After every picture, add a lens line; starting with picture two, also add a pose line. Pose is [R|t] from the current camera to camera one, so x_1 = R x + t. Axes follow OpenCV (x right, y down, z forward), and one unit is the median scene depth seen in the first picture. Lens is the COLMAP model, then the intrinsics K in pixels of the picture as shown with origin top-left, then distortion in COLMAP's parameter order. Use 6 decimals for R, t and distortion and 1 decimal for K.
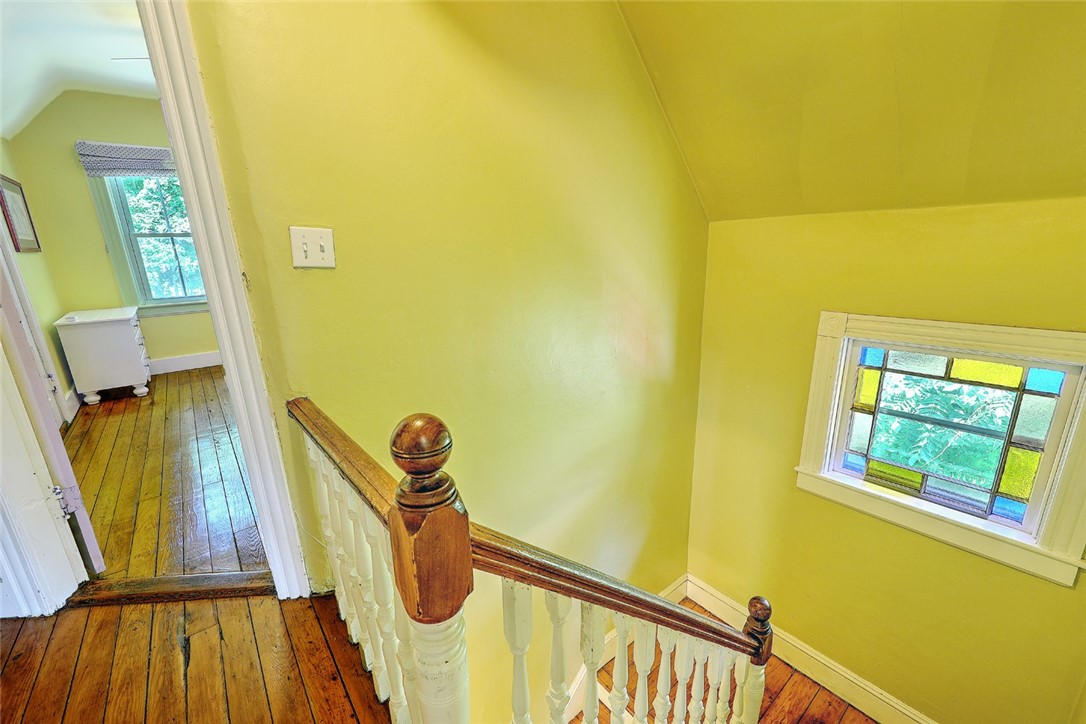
lens RADIAL K [[443.3, 0, 546.7], [0, 443.3, 367.0], [0, 0, 1]] dist [0.002265, 0.000567]
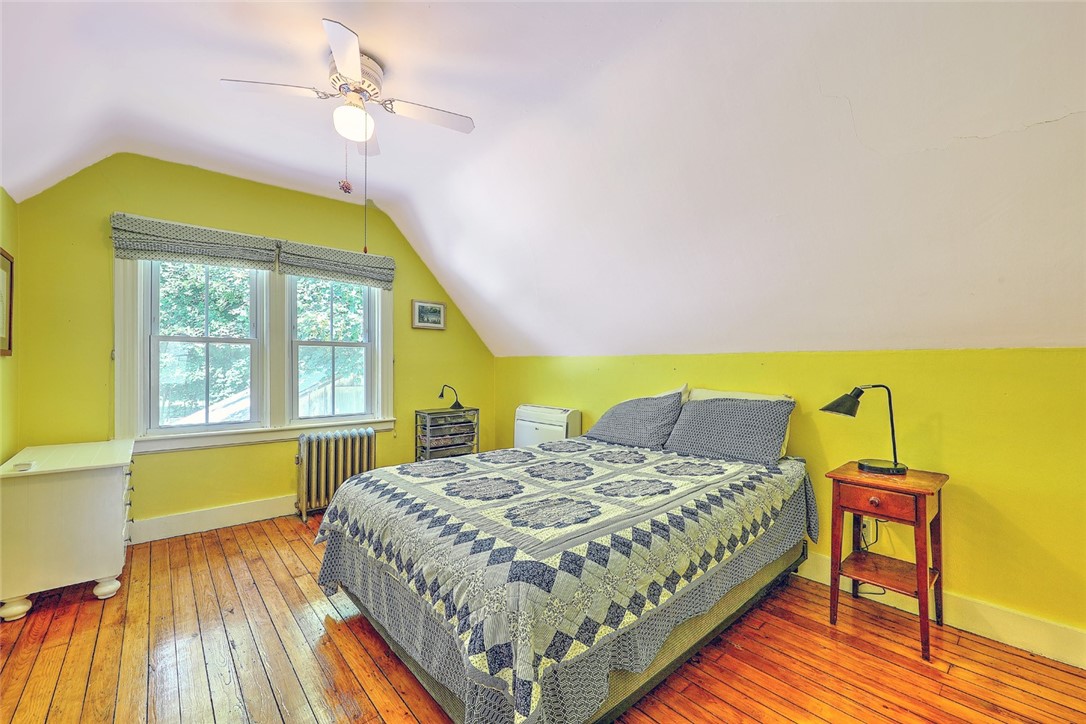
lens RADIAL K [[443.3, 0, 546.7], [0, 443.3, 367.0], [0, 0, 1]] dist [0.002265, 0.000567]
pose [[0.998680, 0.033697, 0.038772, -0.364218], [-0.022247, 0.964038, -0.264832, -0.084982], [-0.046302, 0.263620, 0.963515, 0.328379]]
